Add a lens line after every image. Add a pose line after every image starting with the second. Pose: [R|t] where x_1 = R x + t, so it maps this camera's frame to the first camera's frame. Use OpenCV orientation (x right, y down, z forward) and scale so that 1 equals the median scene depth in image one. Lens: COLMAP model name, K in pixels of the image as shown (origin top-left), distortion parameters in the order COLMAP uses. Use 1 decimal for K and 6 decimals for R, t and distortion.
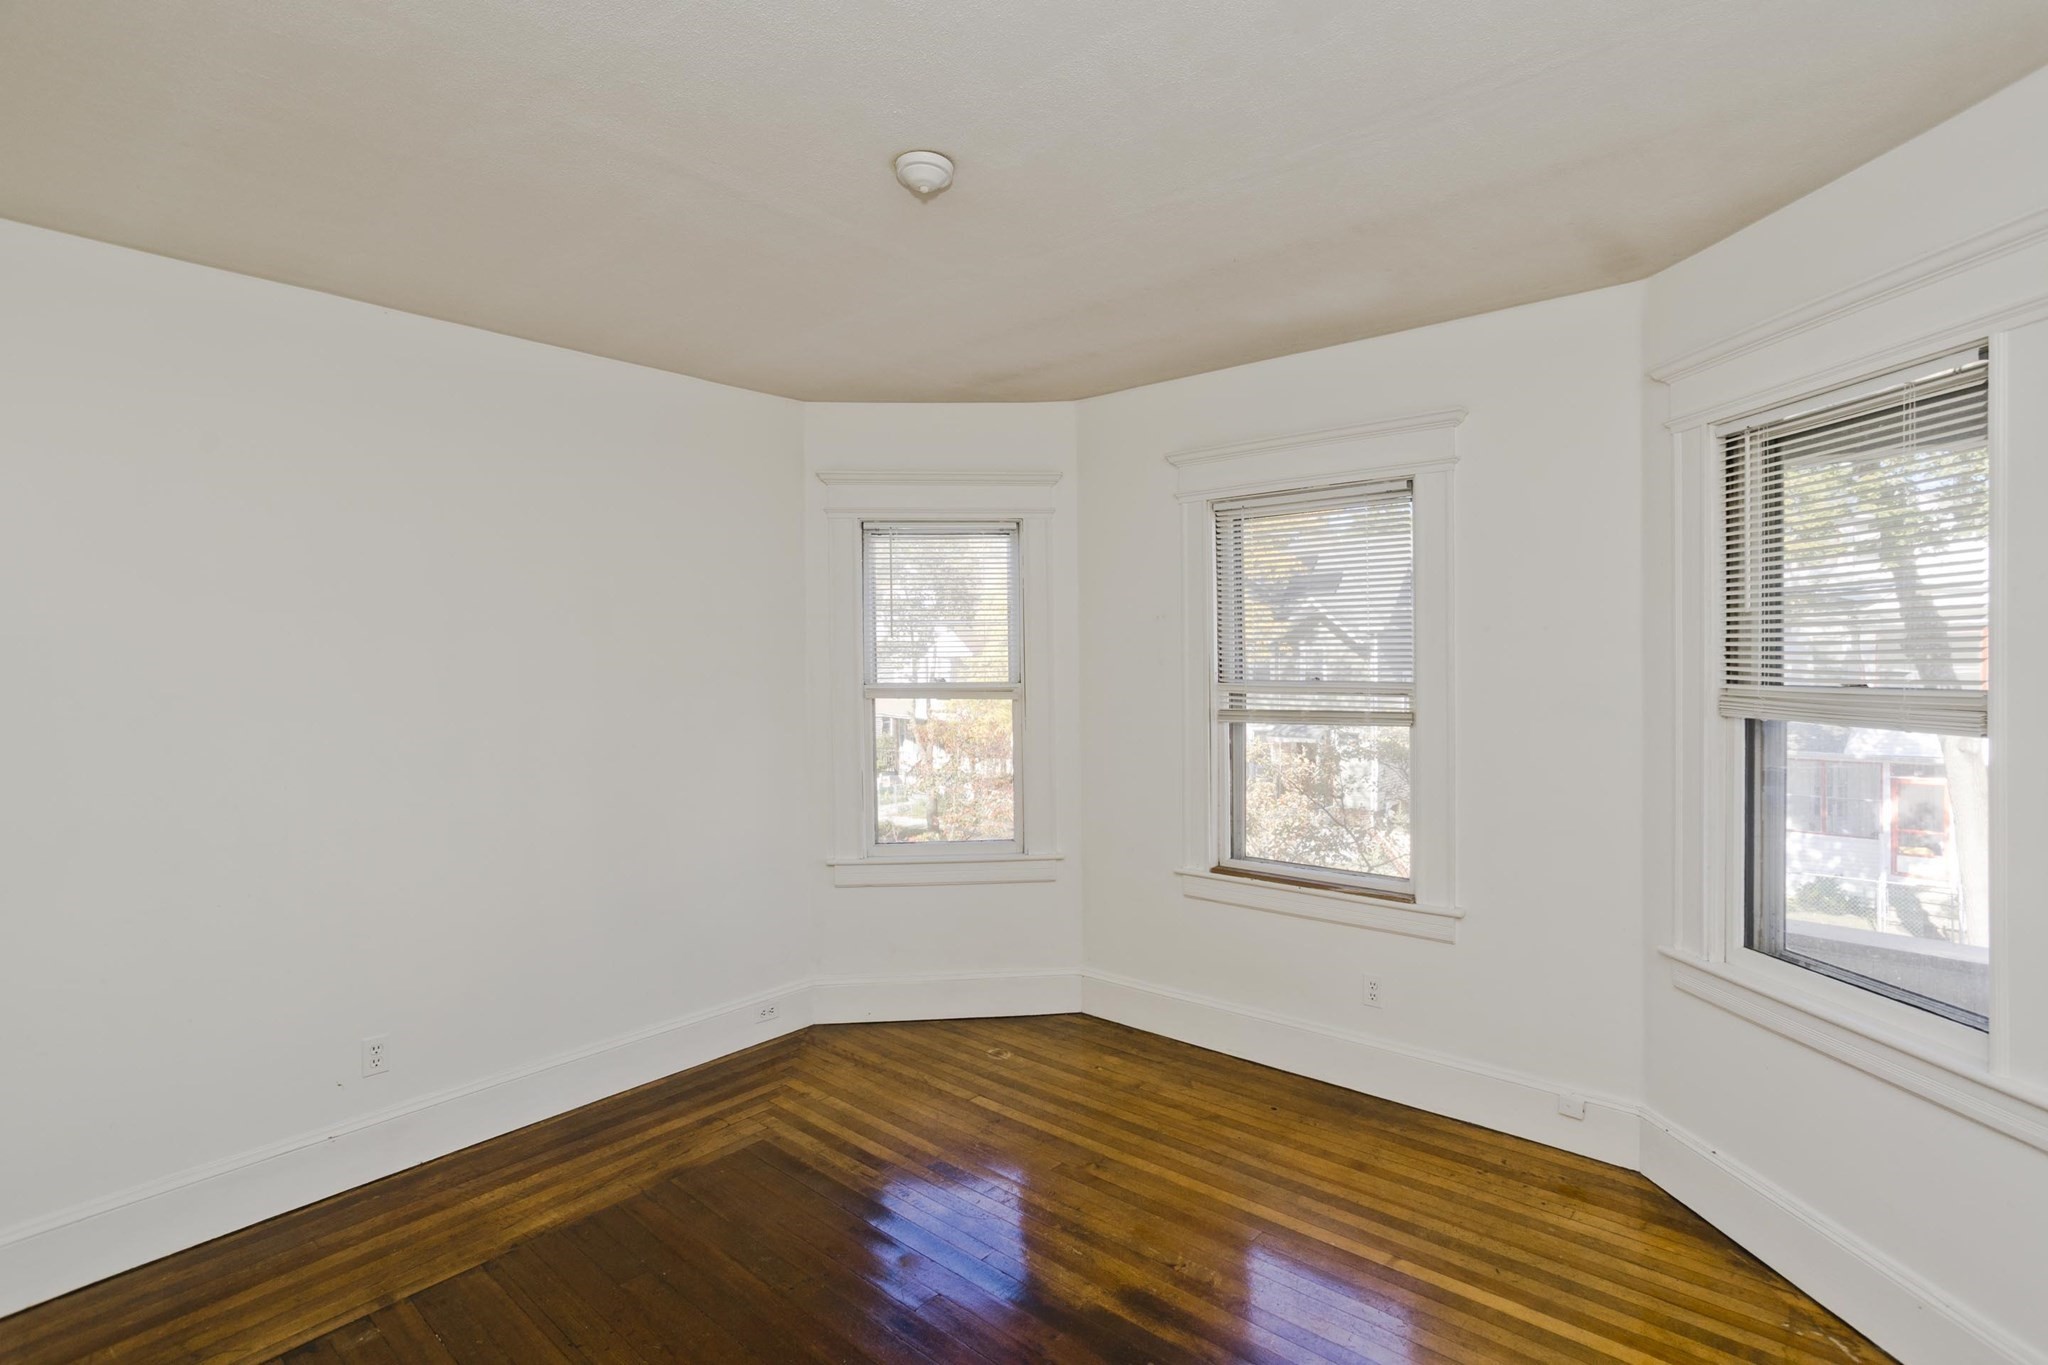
lens RADIAL K [[980.4, 0, 1030.1], [0, 980.4, 673.7], [0, 0, 1]] dist [-0.050452, 0.031199]
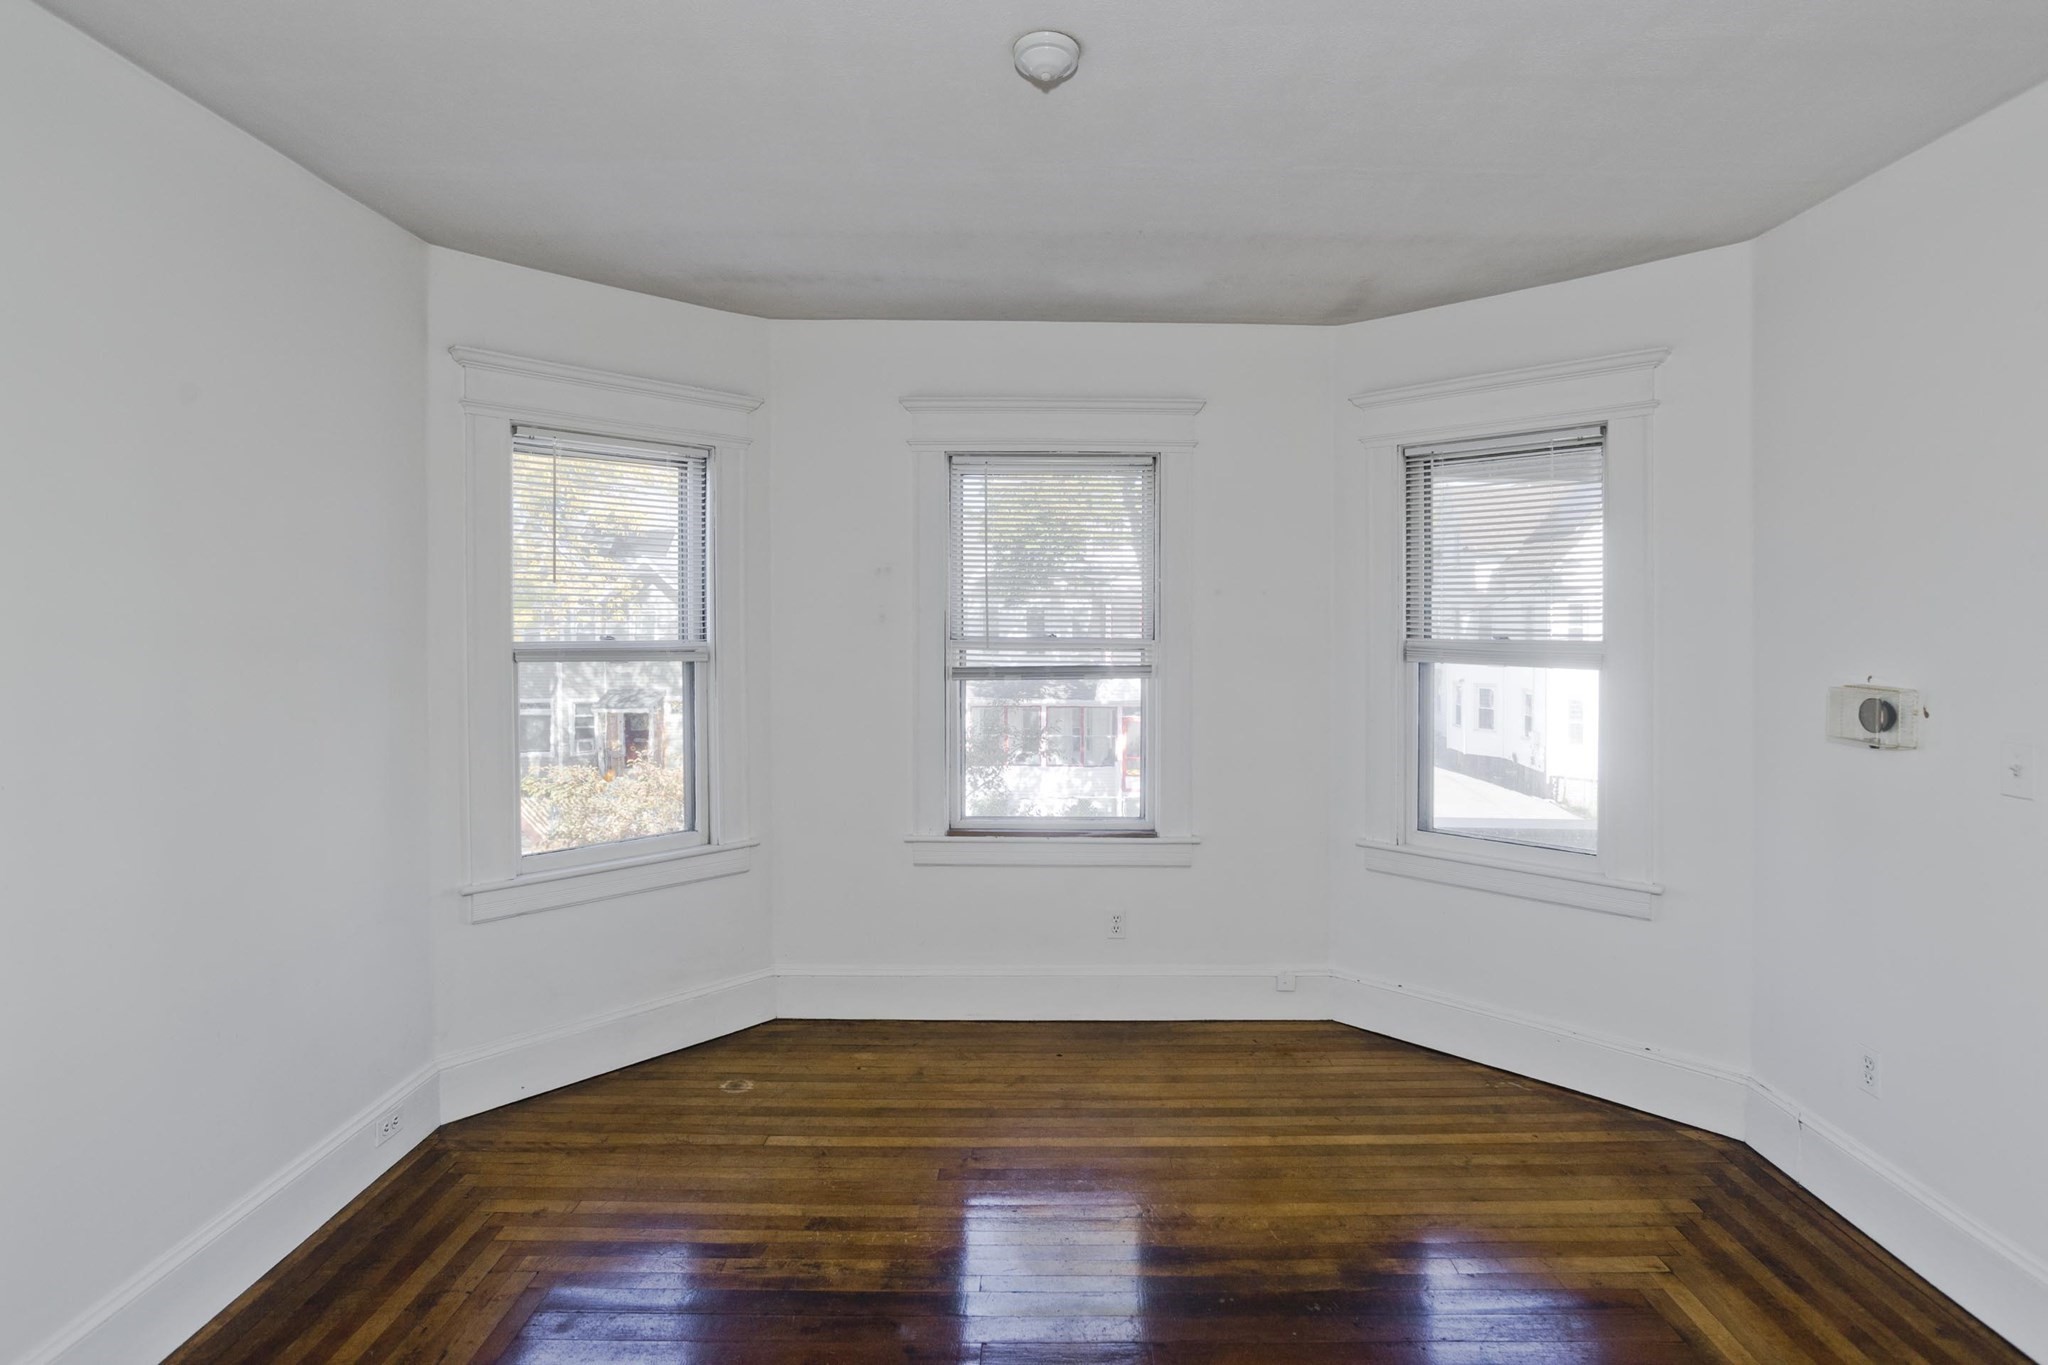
lens RADIAL K [[1007.2, 0, 1052.9], [0, 1007.2, 632.4], [0, 0, 1]] dist [-0.049790, 0.028751]
pose [[0.754801, 0.003211, 0.655946, -0.440475], [0.001475, 0.999977, -0.006593, 0.009489], [-0.655952, 0.005944, 0.754779, 0.202868]]
